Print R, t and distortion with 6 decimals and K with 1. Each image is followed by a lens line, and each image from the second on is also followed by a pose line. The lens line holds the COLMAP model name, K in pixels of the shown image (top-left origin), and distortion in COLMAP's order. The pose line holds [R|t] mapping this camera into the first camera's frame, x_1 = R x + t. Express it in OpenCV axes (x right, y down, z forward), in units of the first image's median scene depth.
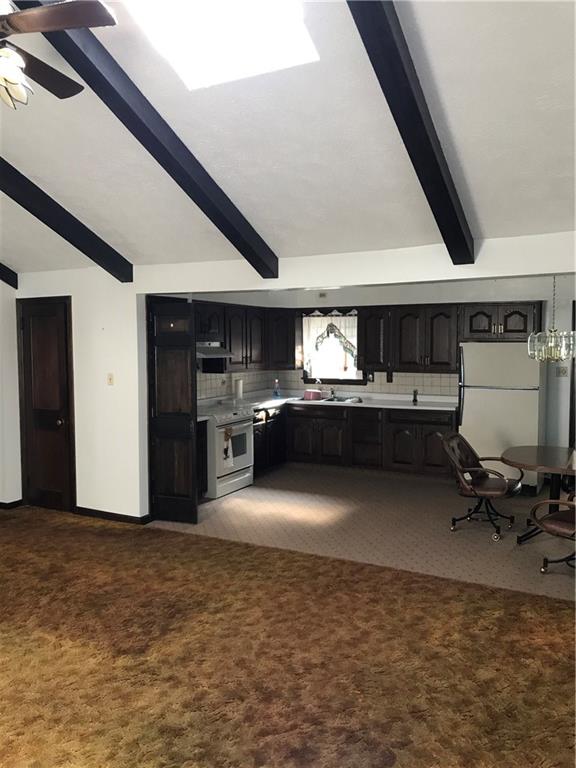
lens RADIAL K [[627.9, 0, 285.9], [0, 627.9, 384.5], [0, 0, 1]] dist [0.049792, -0.042357]
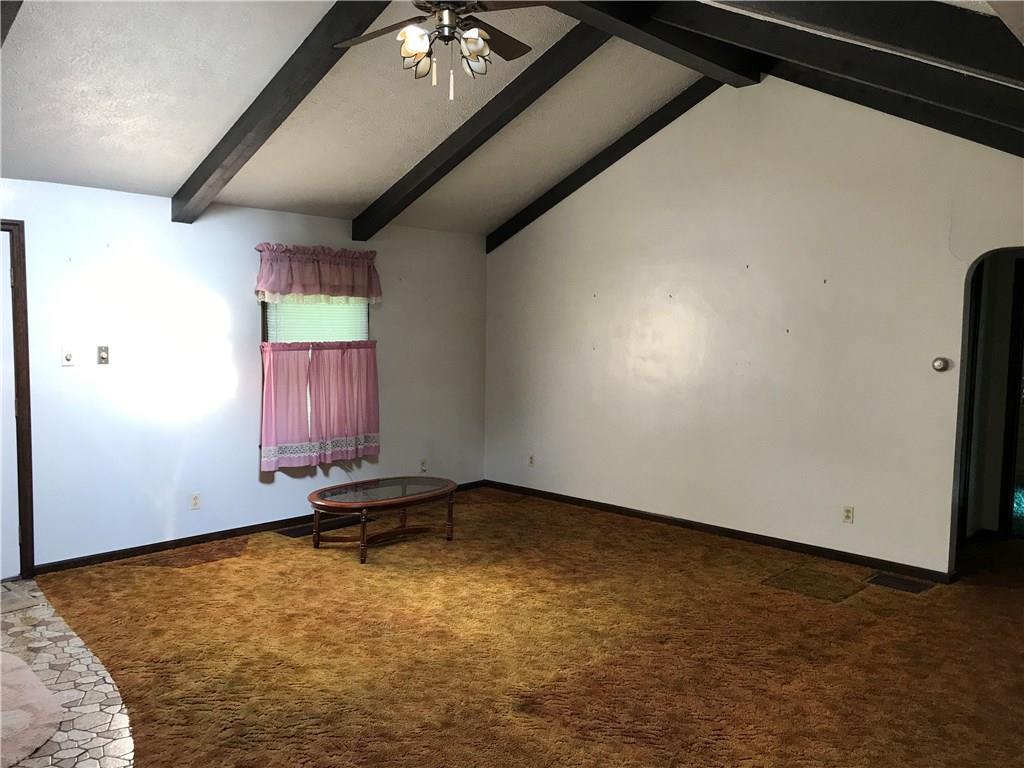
lens RADIAL K [[837.2, 0, 510.7], [0, 837.2, 387.6], [0, 0, 1]] dist [0.049792, -0.042357]
pose [[-0.260403, 0.074057, -0.962656, 0.353690], [-0.079363, 0.992038, 0.097785, -0.029061], [0.962233, 0.101863, -0.252452, 0.587573]]
